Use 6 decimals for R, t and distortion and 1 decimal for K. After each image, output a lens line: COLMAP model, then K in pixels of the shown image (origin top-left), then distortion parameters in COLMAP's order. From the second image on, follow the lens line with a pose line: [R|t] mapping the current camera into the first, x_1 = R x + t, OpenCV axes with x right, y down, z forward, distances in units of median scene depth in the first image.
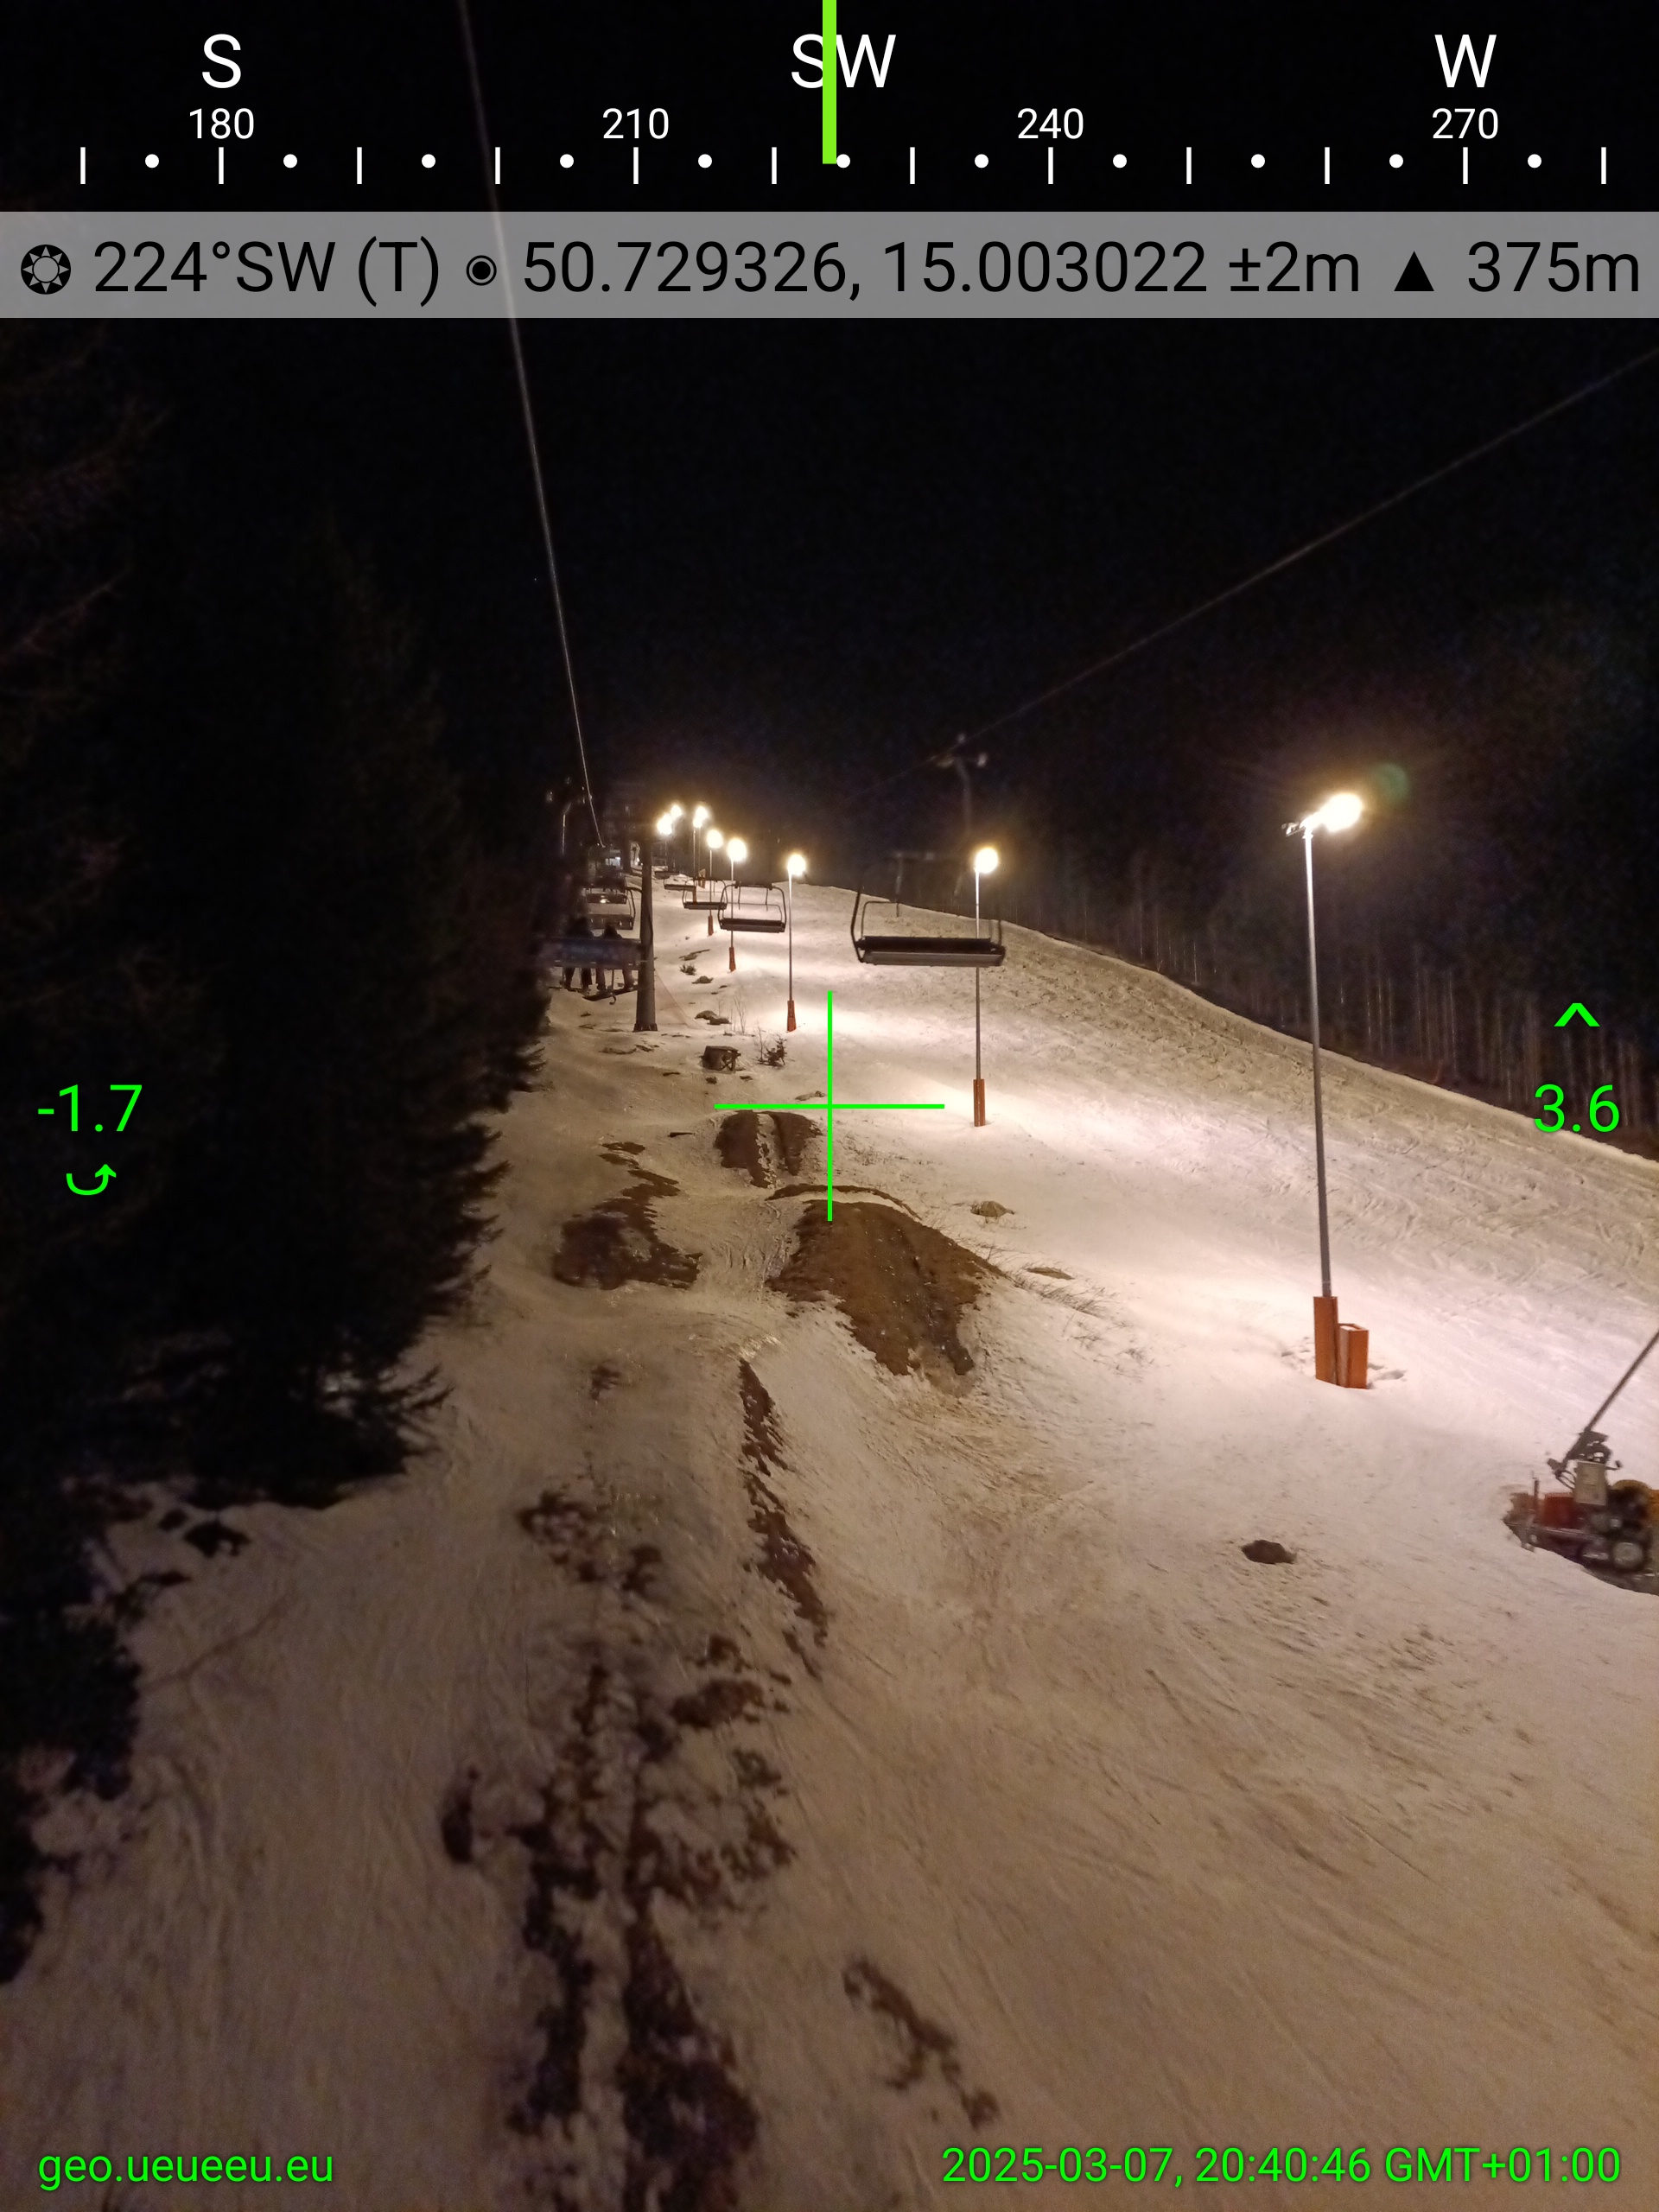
lens RADIAL K [[1377.6, 0, 829.5], [0, 1377.6, 1106.0], [0, 0, 1]] dist [0.040586, -0.037331]
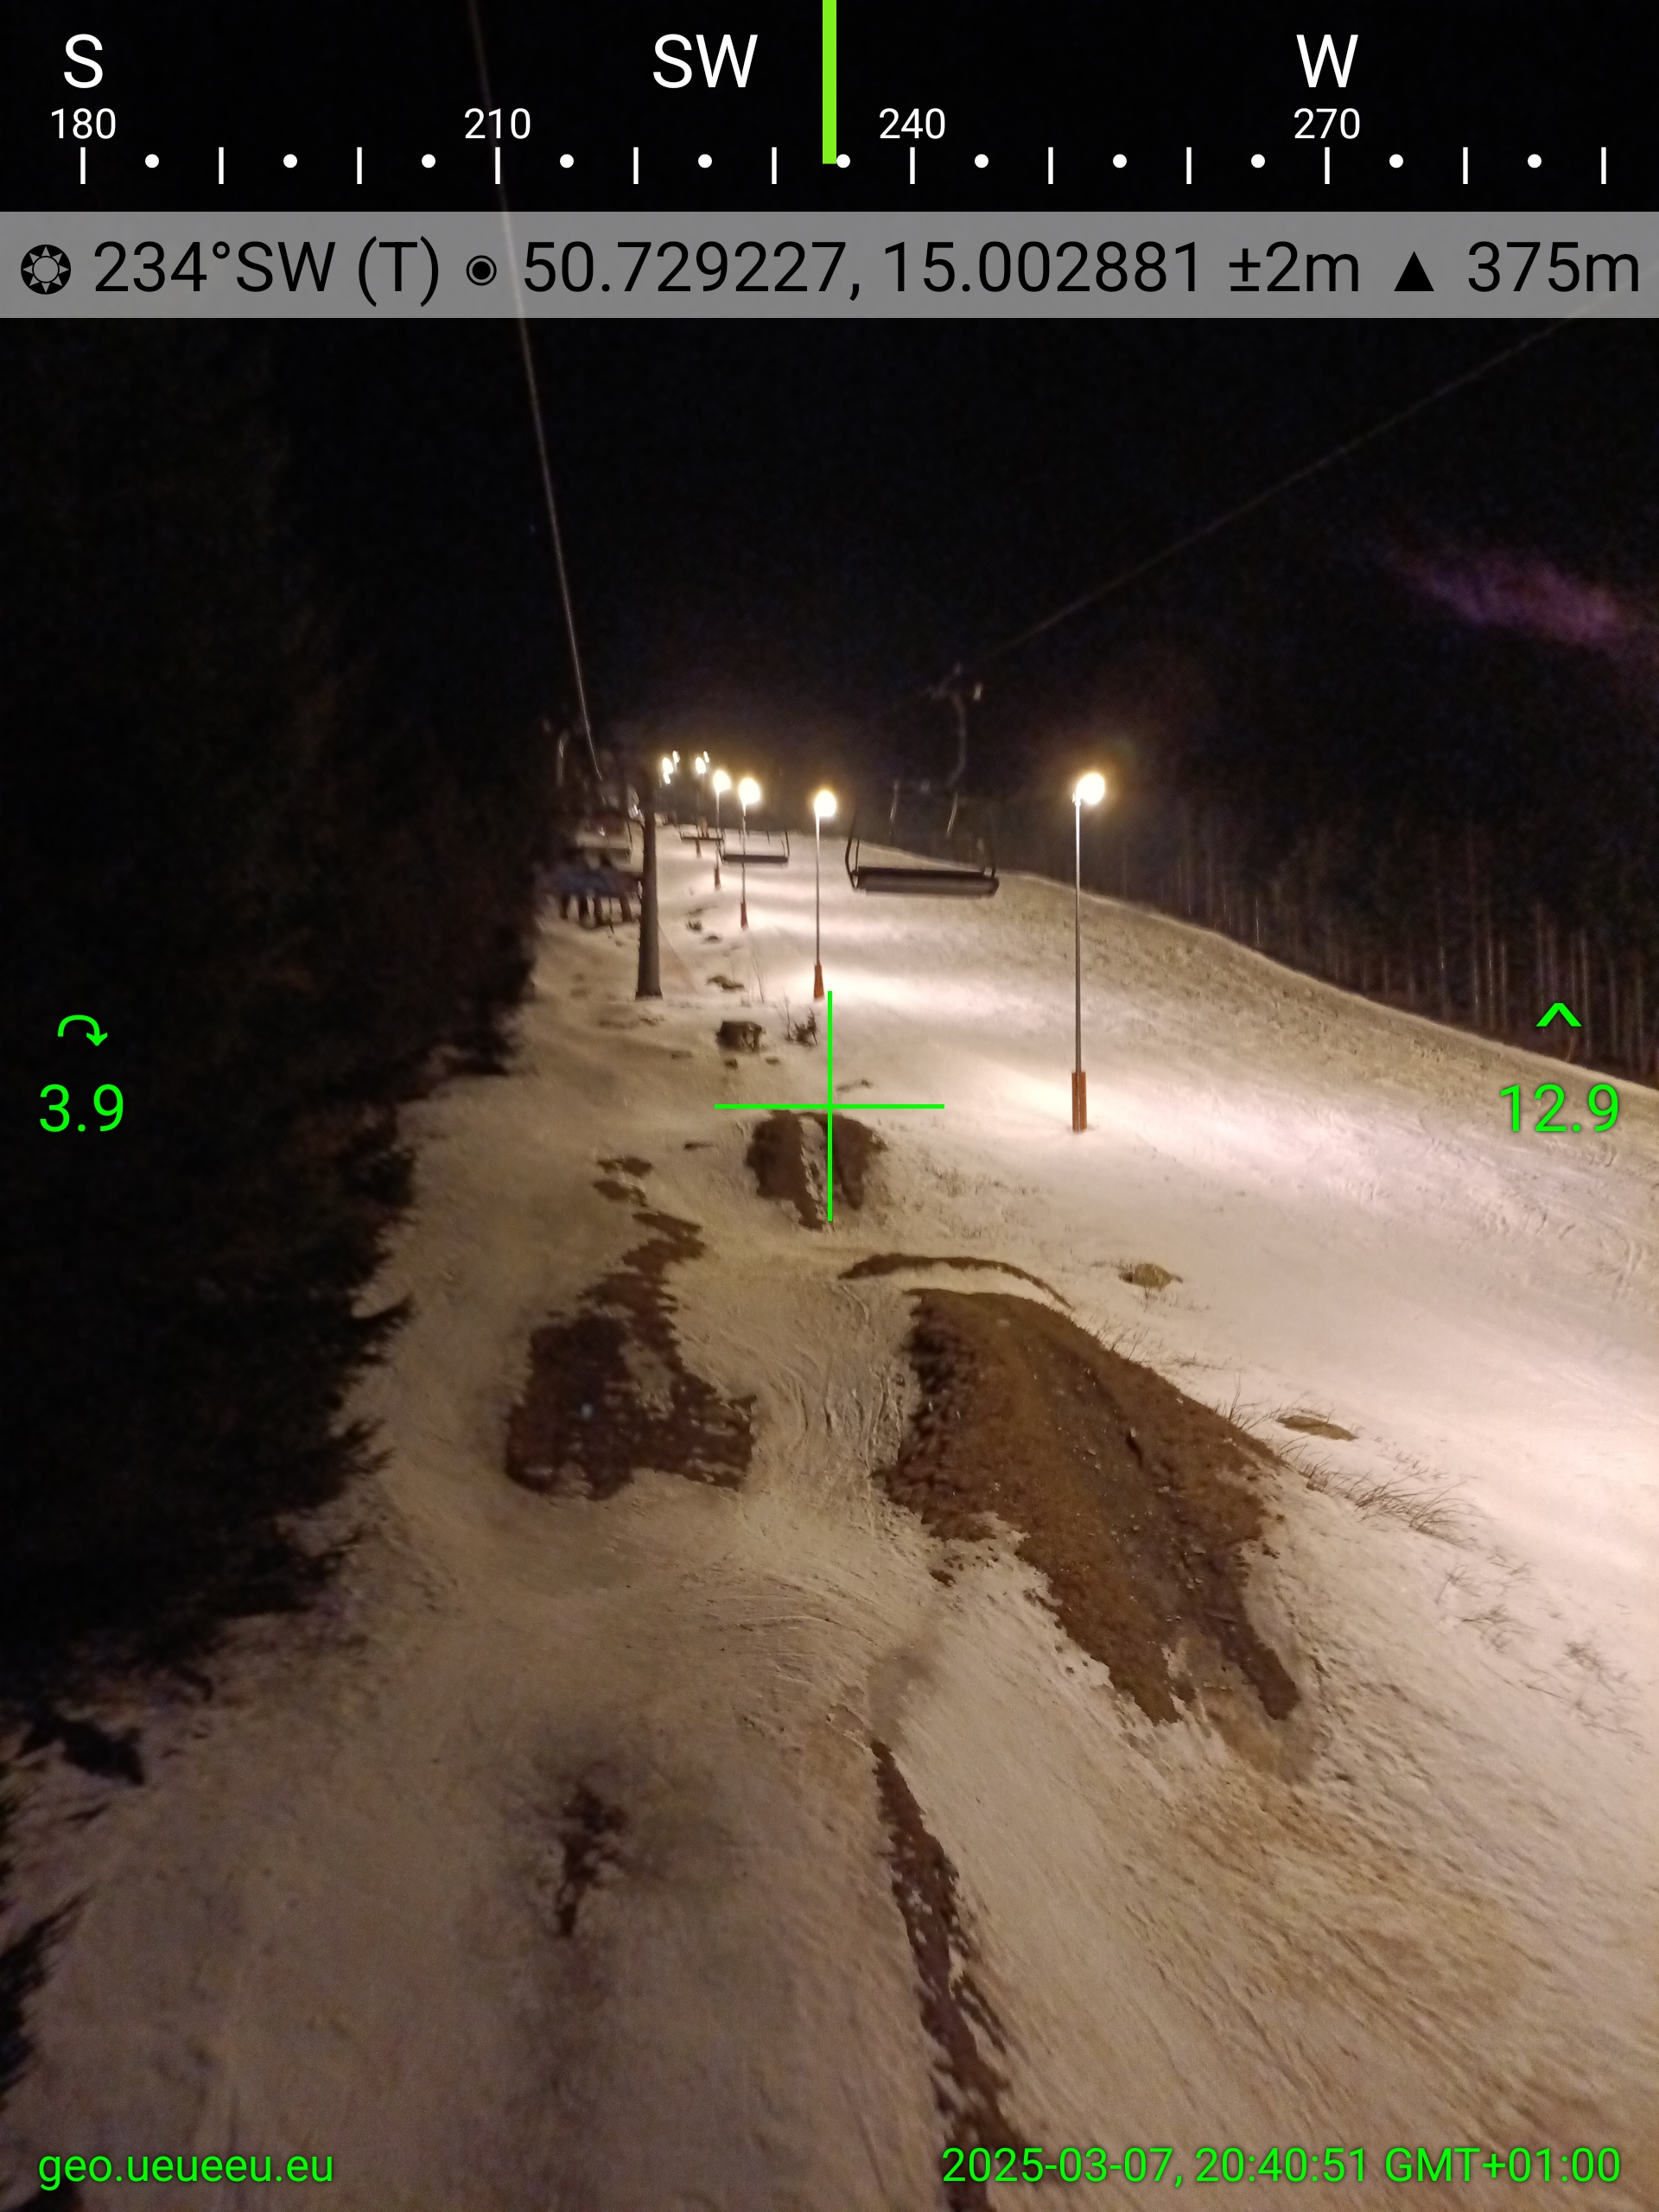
lens RADIAL K [[1374.0, 0, 829.5], [0, 1374.0, 1106.0], [0, 0, 1]] dist [0.038429, -0.037949]
pose [[0.999981, 0.005682, 0.002474, -0.070929], [-0.005757, 0.999492, 0.031346, -0.047343], [-0.002294, -0.031359, 0.999506, 0.450579]]
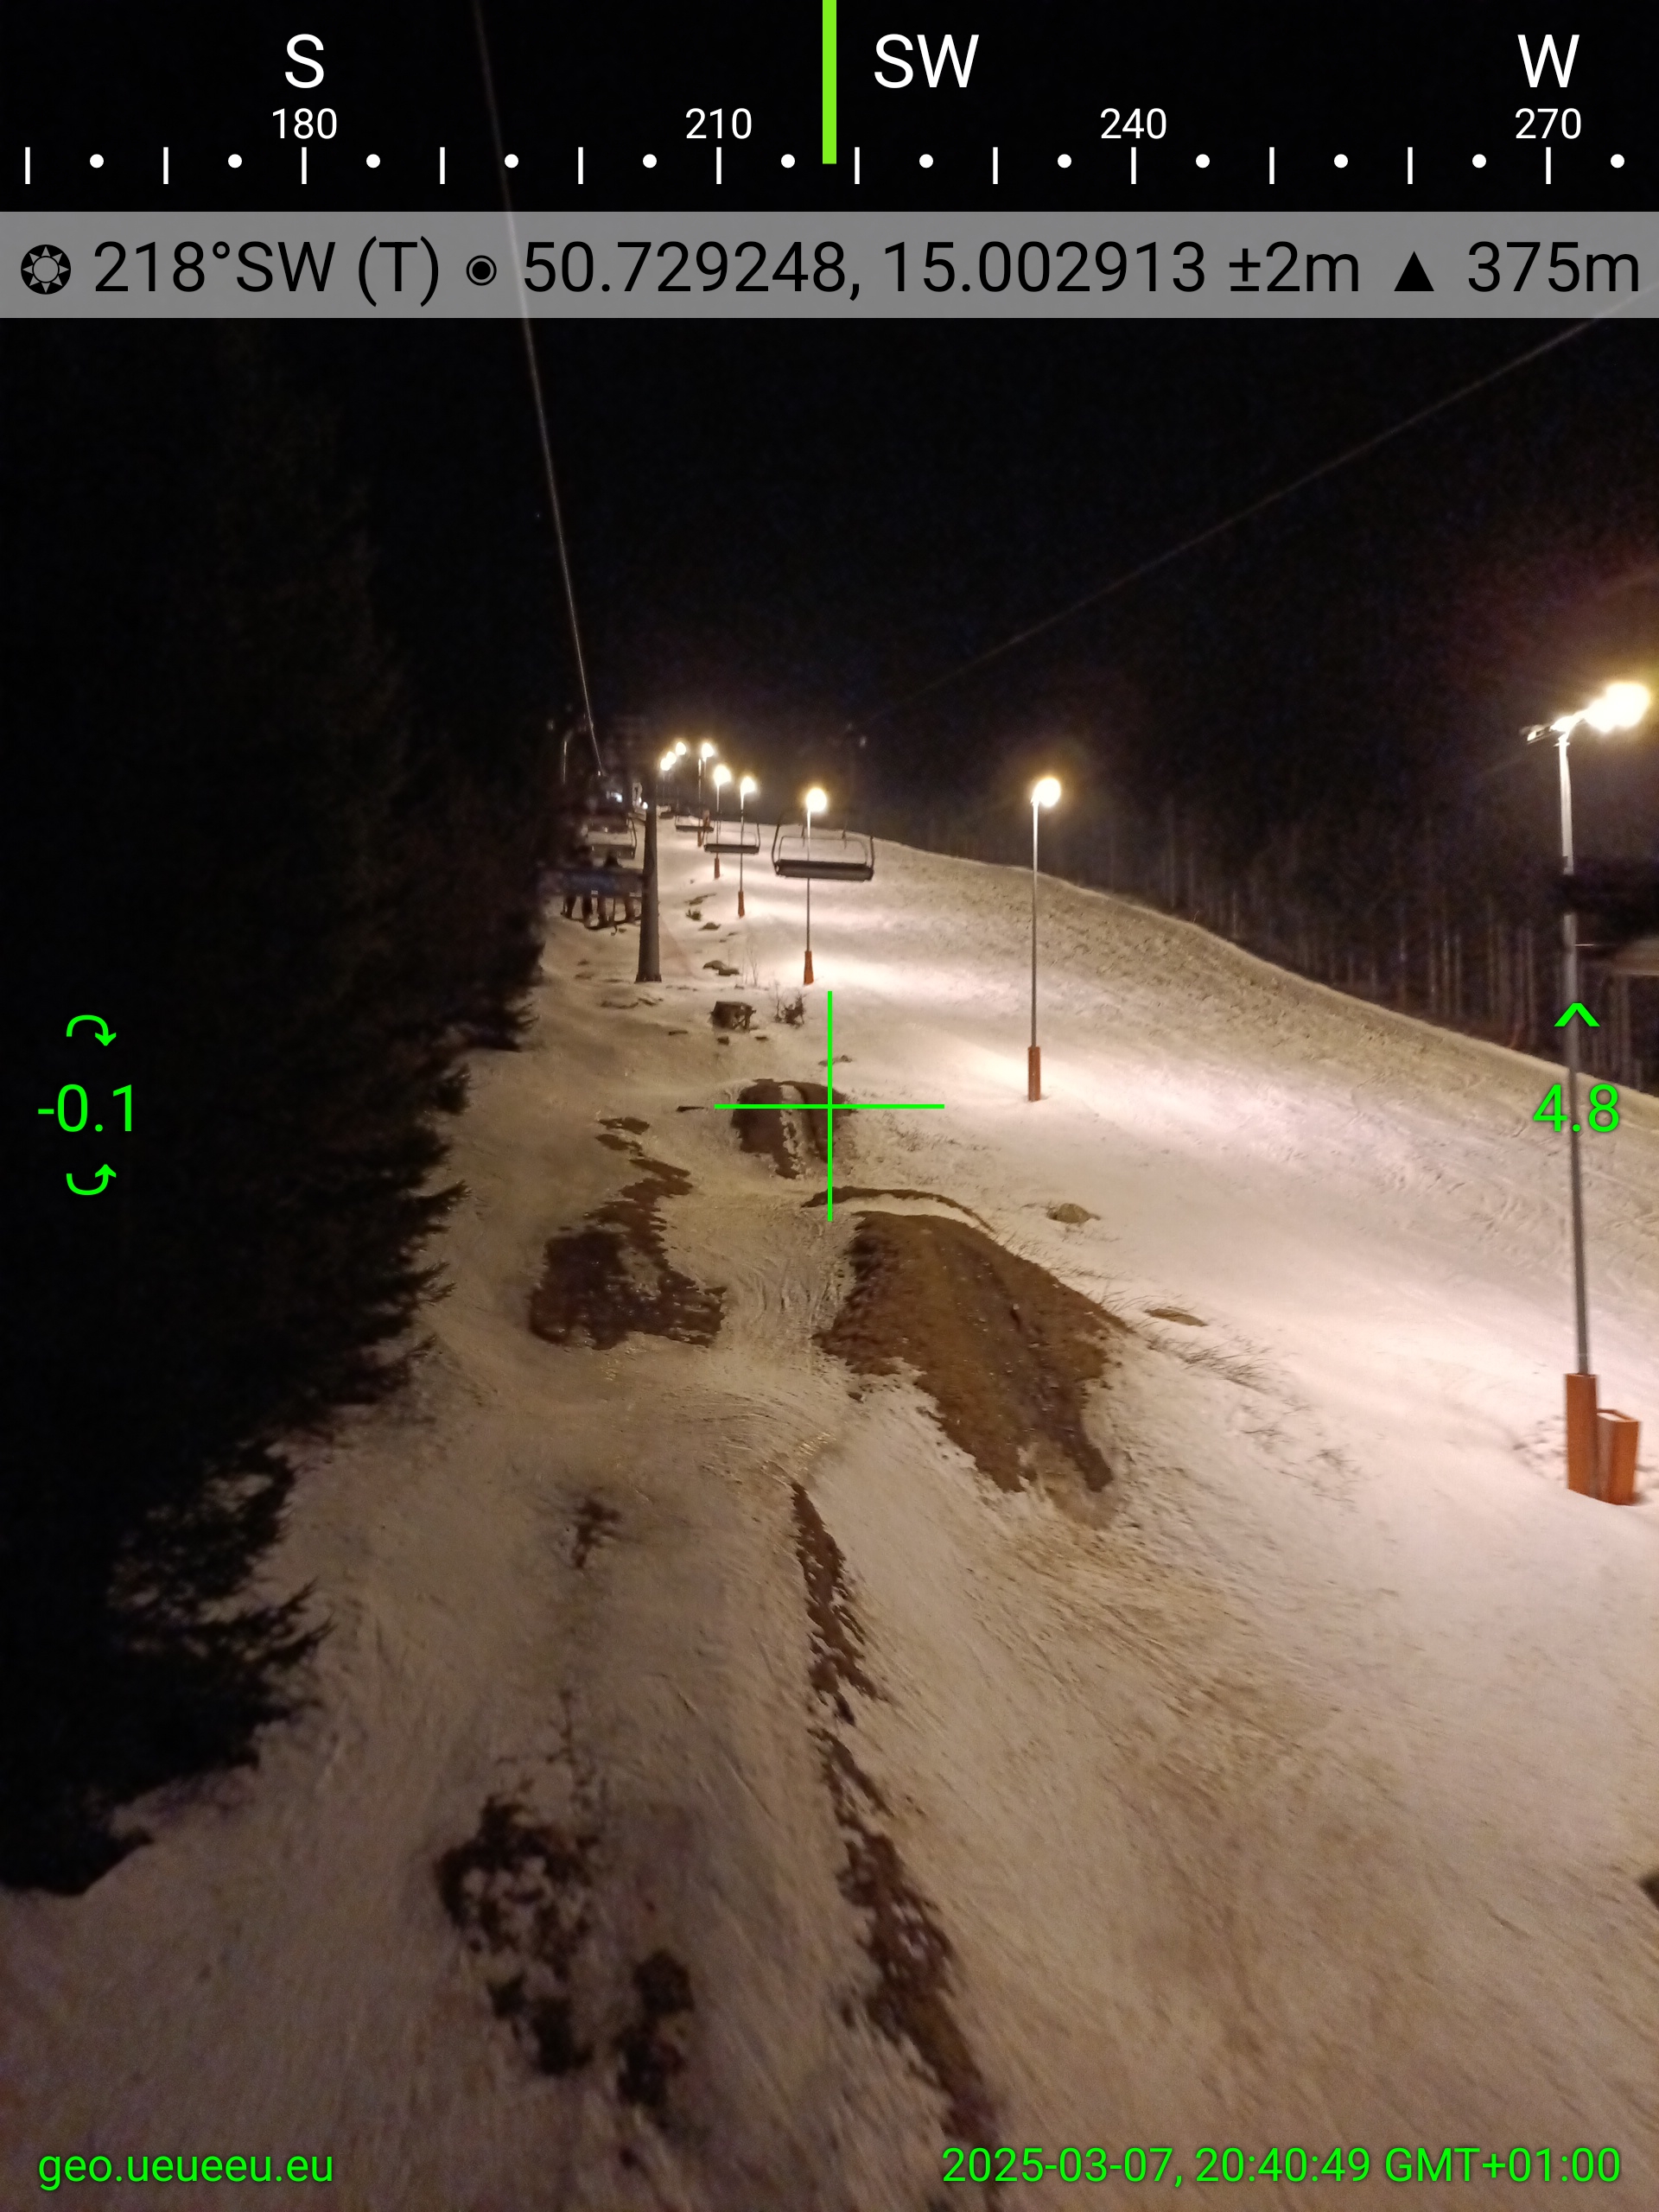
lens RADIAL K [[1374.0, 0, 829.5], [0, 1374.0, 1106.0], [0, 0, 1]] dist [0.038429, -0.037949]
pose [[0.999924, 0.012275, 0.000734, -0.042086], [-0.012294, 0.999190, 0.038324, -0.027621], [-0.000263, -0.038330, 0.999265, 0.273472]]
